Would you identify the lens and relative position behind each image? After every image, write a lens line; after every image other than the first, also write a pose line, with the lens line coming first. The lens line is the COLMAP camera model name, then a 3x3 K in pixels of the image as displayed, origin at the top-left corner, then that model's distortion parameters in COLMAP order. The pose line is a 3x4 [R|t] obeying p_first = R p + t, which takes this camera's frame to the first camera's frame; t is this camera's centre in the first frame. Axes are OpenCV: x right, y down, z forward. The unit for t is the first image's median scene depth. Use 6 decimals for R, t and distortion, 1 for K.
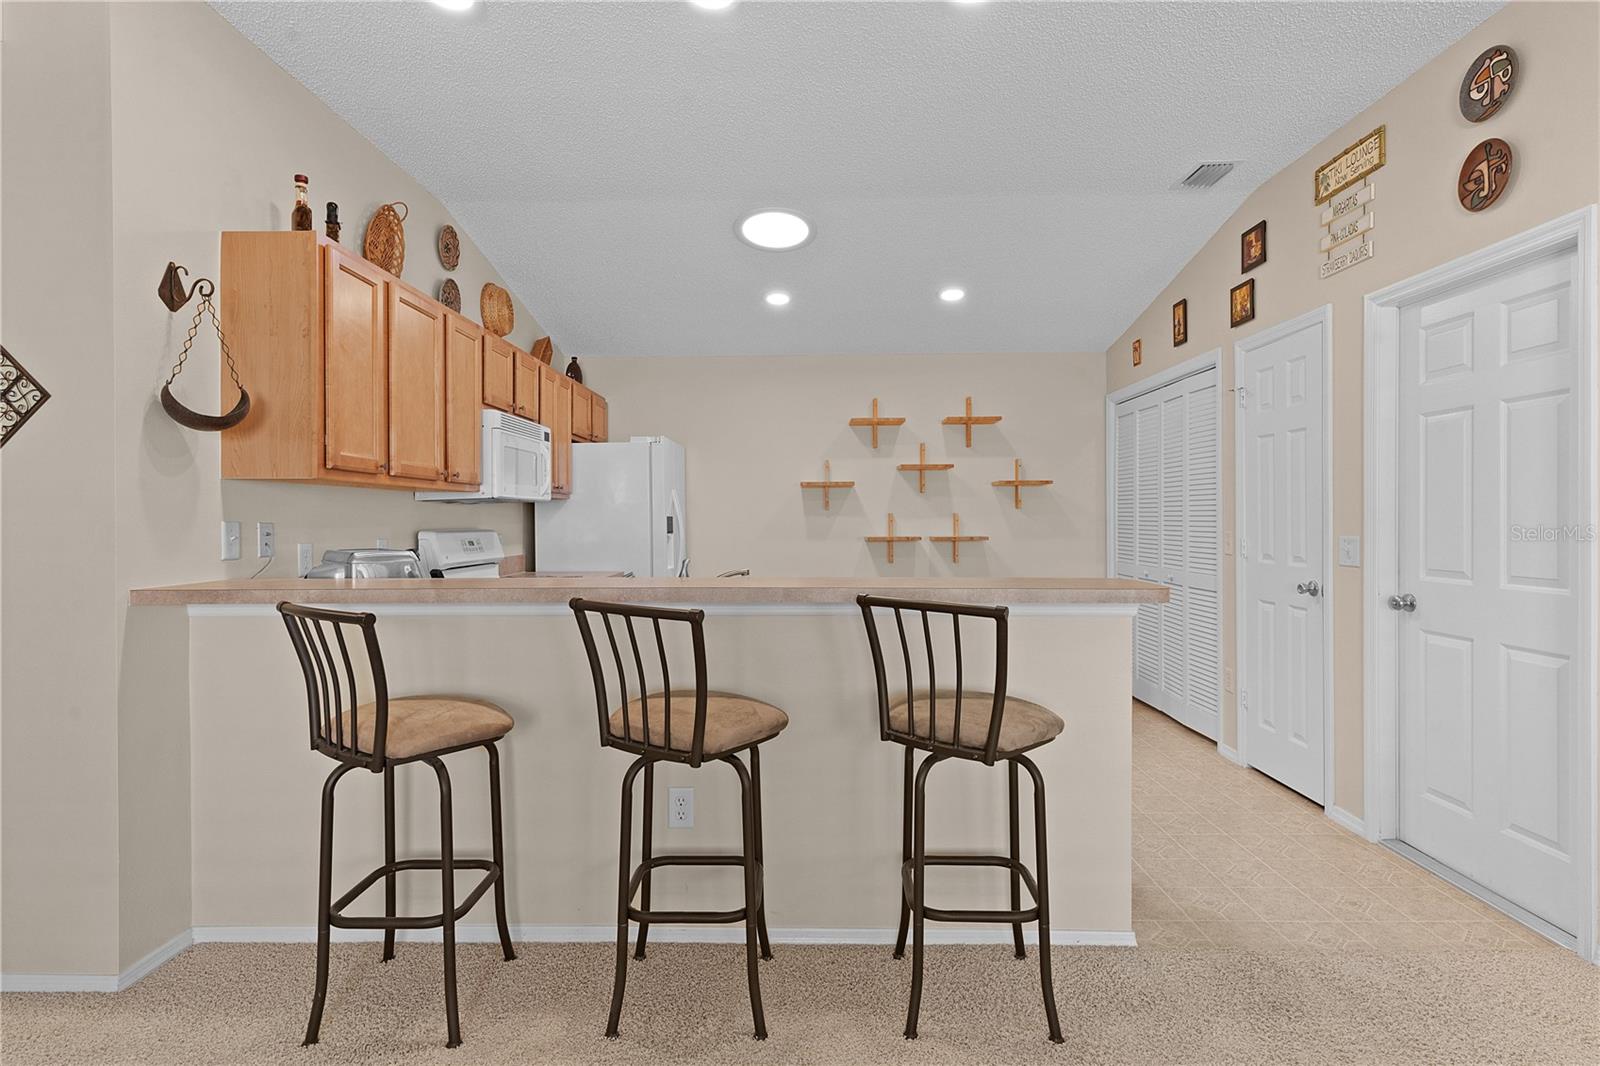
lens RADIAL K [[814.2, 0, 803.4], [0, 814.2, 520.5], [0, 0, 1]] dist [0.004826, -0.002138]
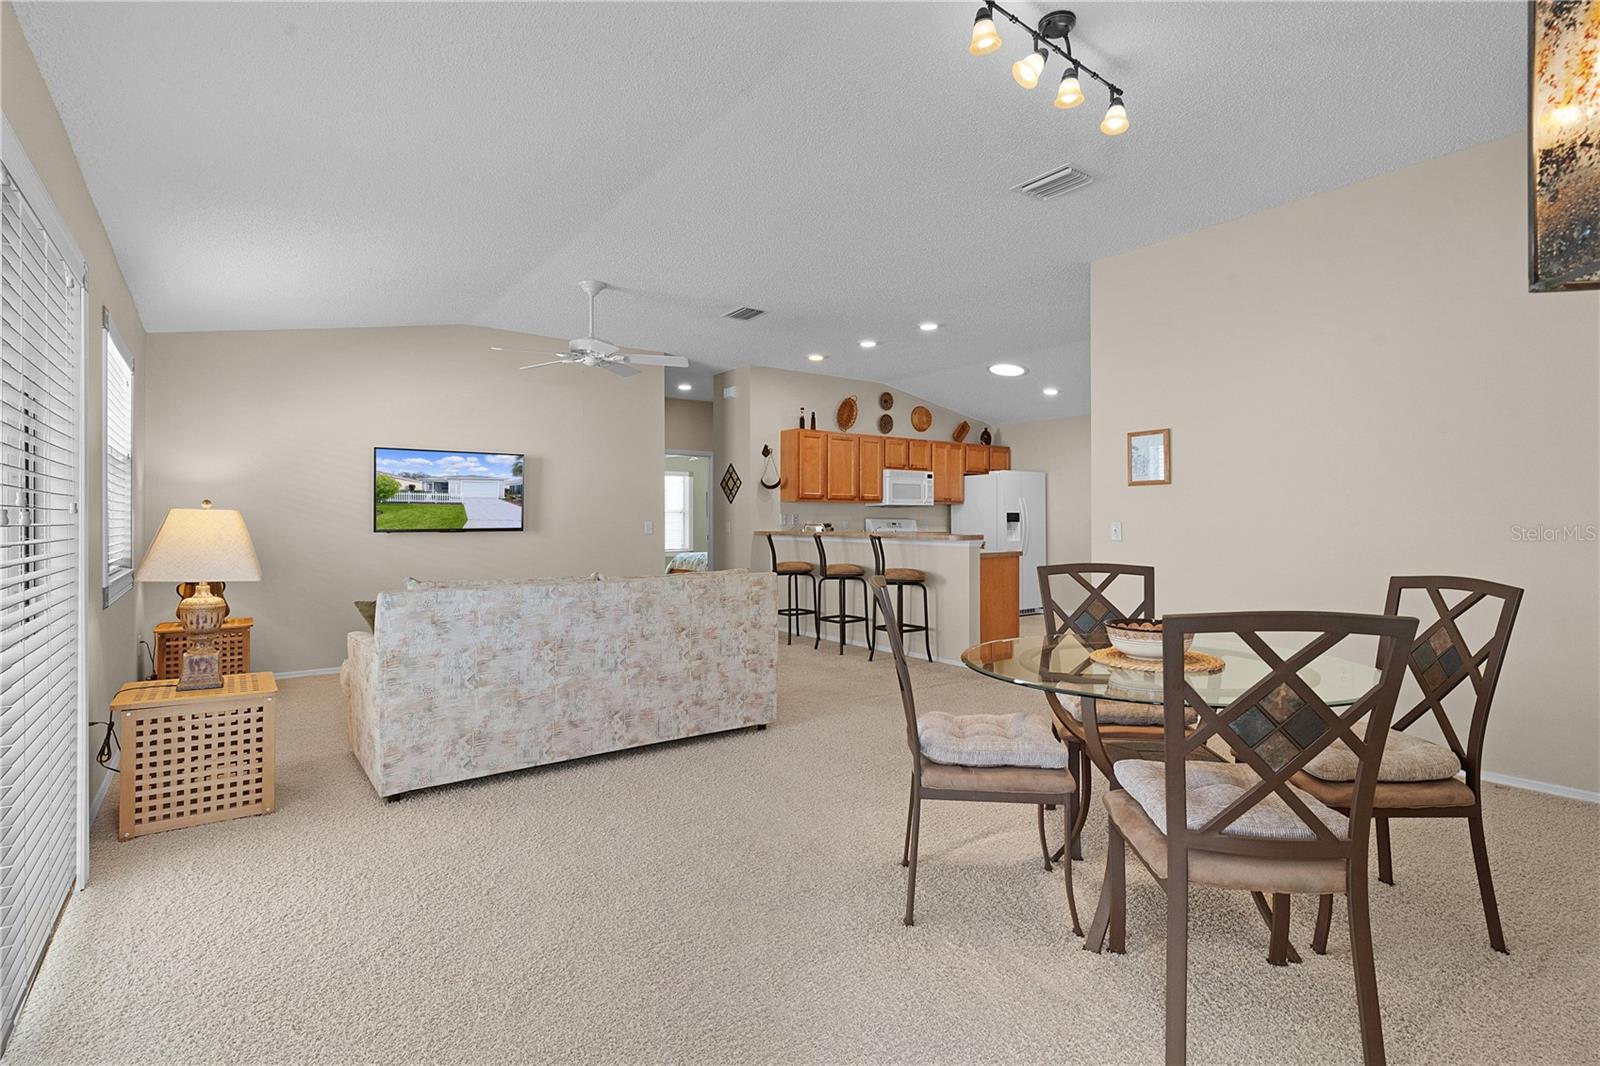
lens RADIAL K [[771.7, 0, 799.6], [0, 771.7, 522.4], [0, 0, 1]] dist [0.003384, -0.000809]
pose [[0.612205, 0.006357, -0.790673, 1.370903], [-0.004347, 0.999980, 0.004674, 0.015074], [0.790687, 0.000576, 0.612221, -0.673005]]
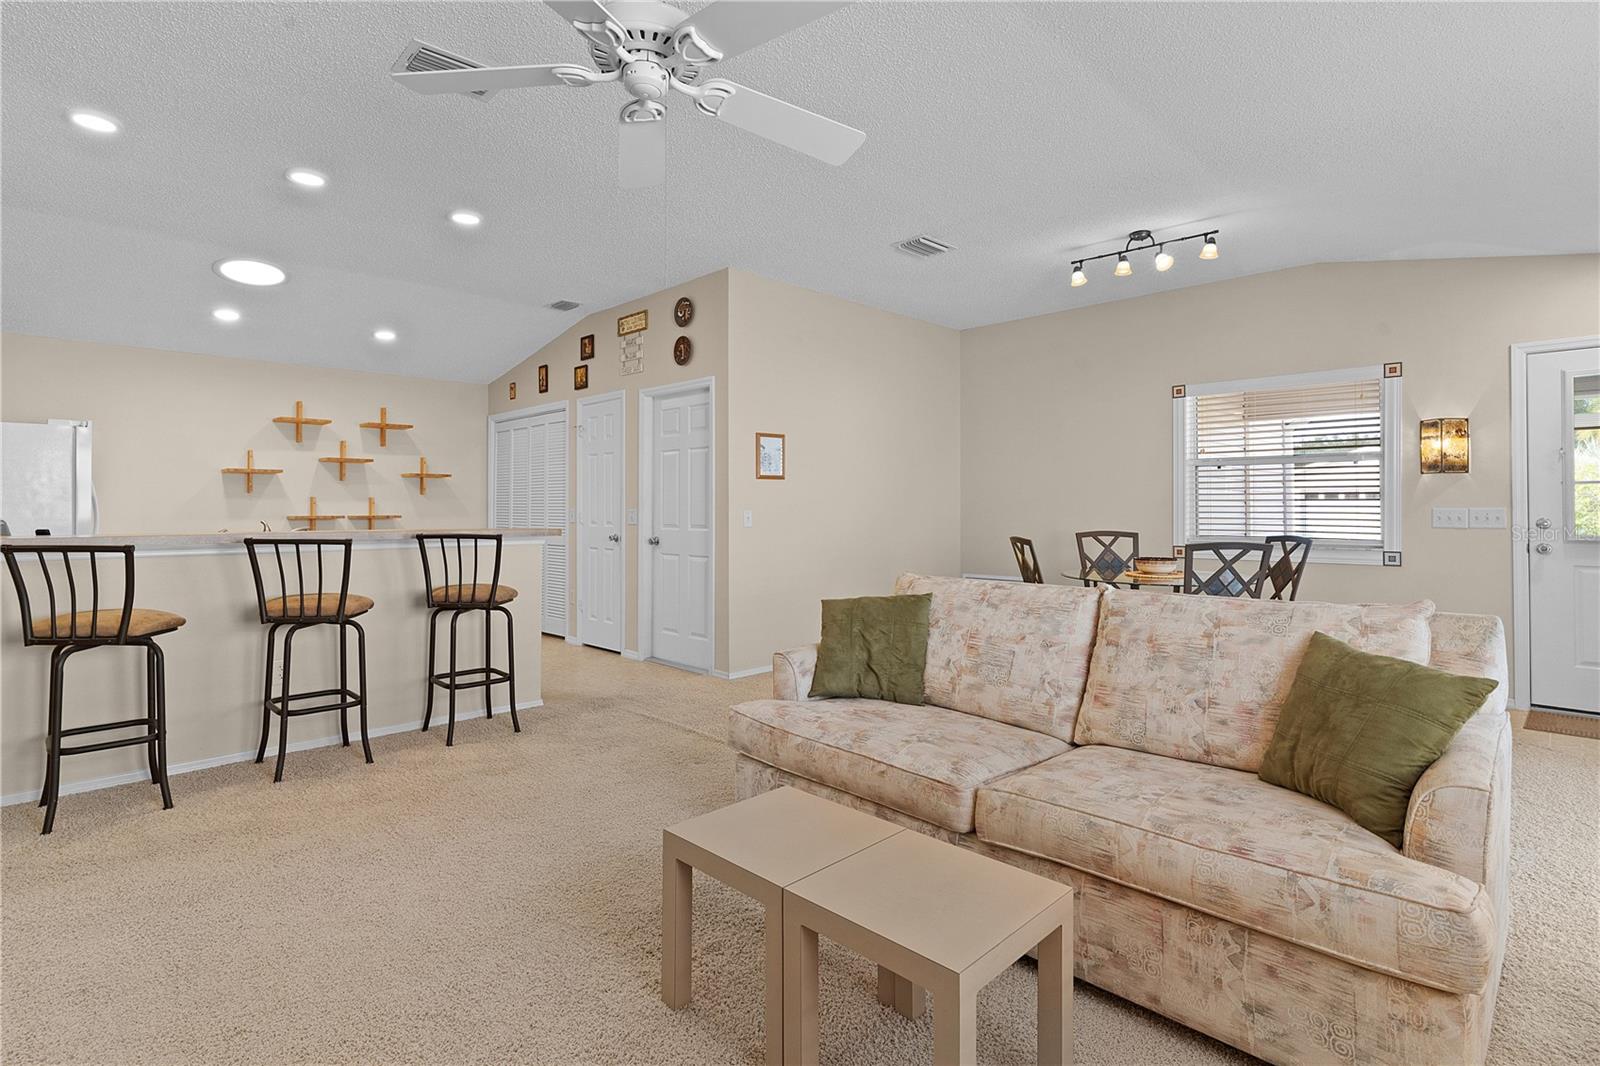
lens RADIAL K [[771.7, 0, 795.0], [0, 771.7, 499.2], [0, 0, 1]] dist [0.003384, -0.000809]
pose [[0.700192, 0.012185, 0.713851, -0.355929], [-0.000465, 0.999862, -0.016611, 0.022970], [-0.713955, 0.011299, 0.700101, -0.539013]]
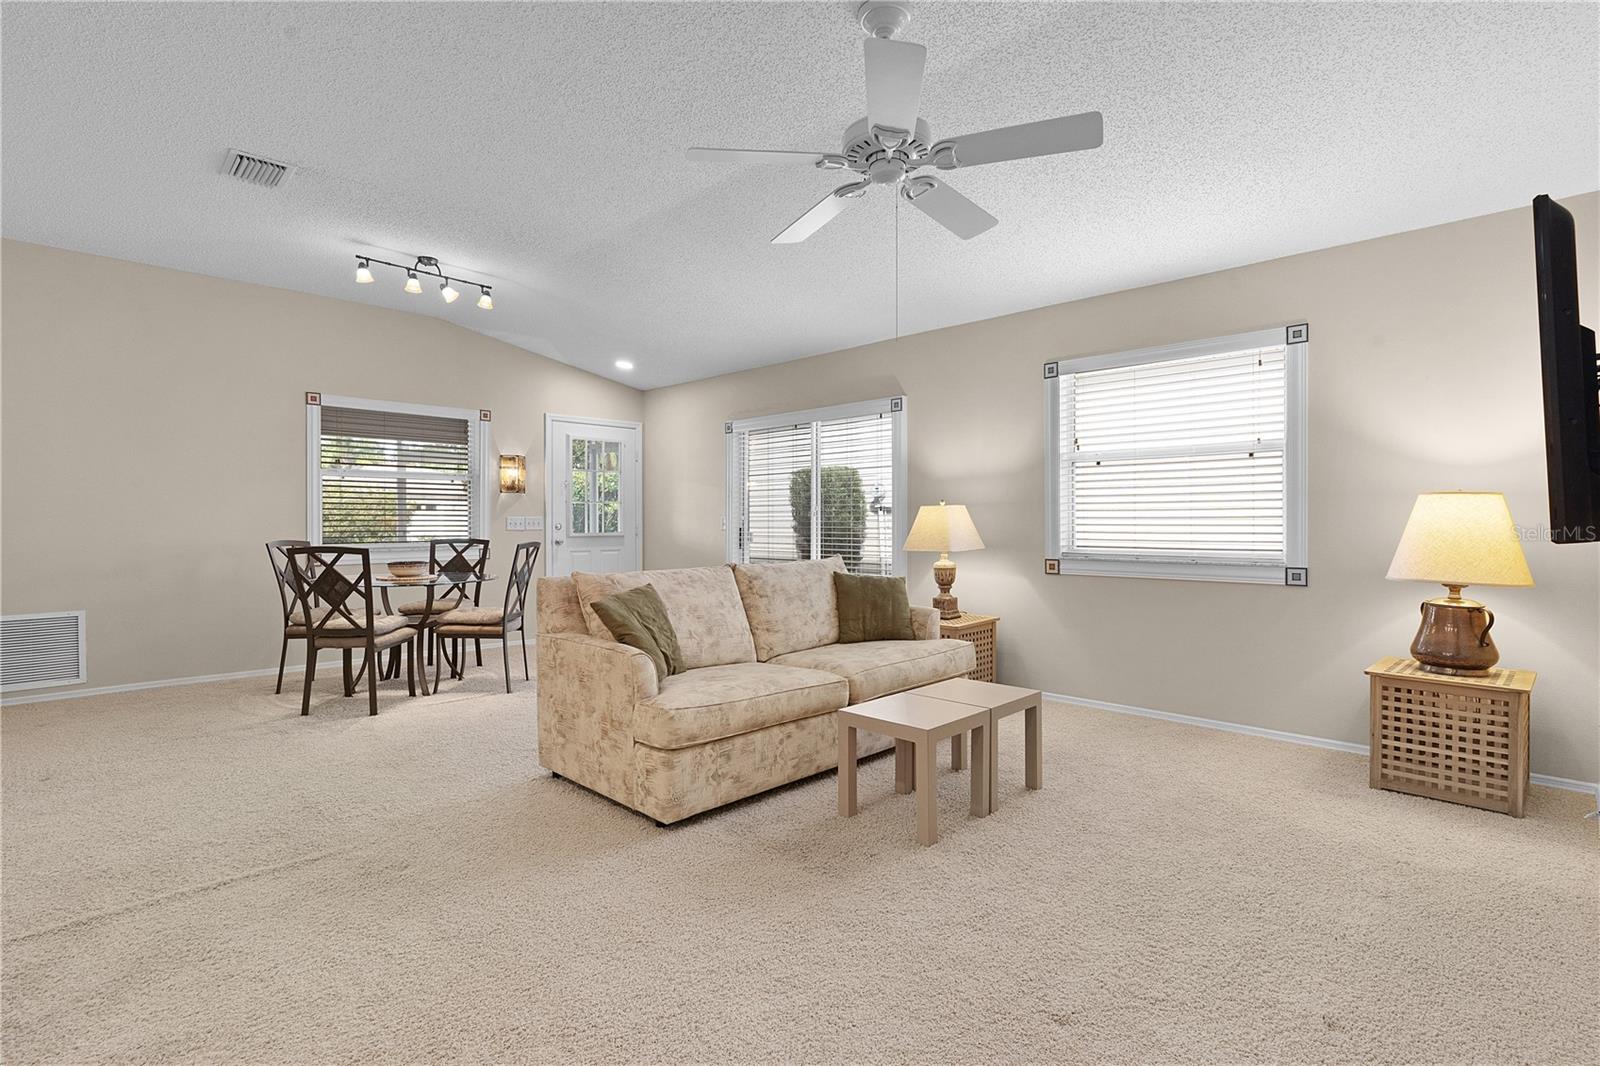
lens RADIAL K [[771.7, 0, 798.0], [0, 771.7, 523.0], [0, 0, 1]] dist [0.003384, -0.000809]
pose [[-0.722914, 0.004105, 0.690926, -0.470847], [0.007485, 0.999970, 0.001891, 0.032588], [-0.690898, 0.006539, -0.722923, 0.490136]]
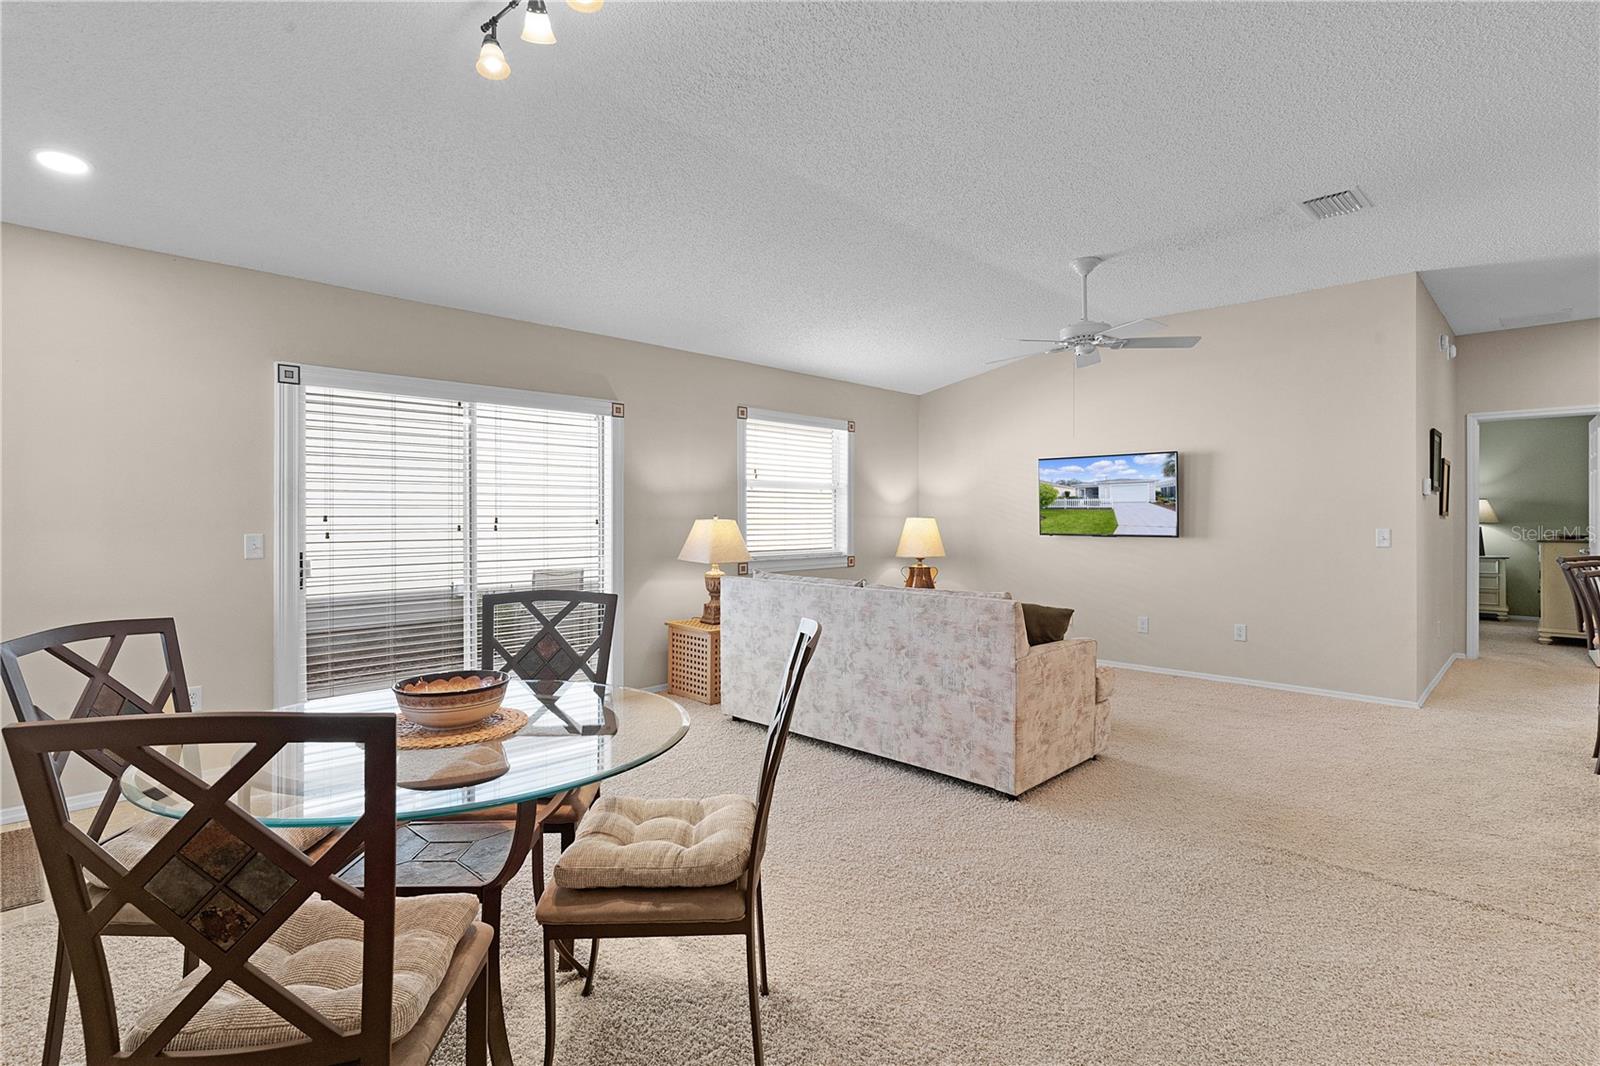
lens RADIAL K [[771.7, 0, 796.9], [0, 771.7, 515.0], [0, 0, 1]] dist [0.003384, -0.000809]
pose [[-0.690580, 0.003920, -0.723246, 1.249342], [0.002081, 0.999992, 0.003433, -0.007823], [0.723253, 0.000865, -0.690582, 0.471624]]
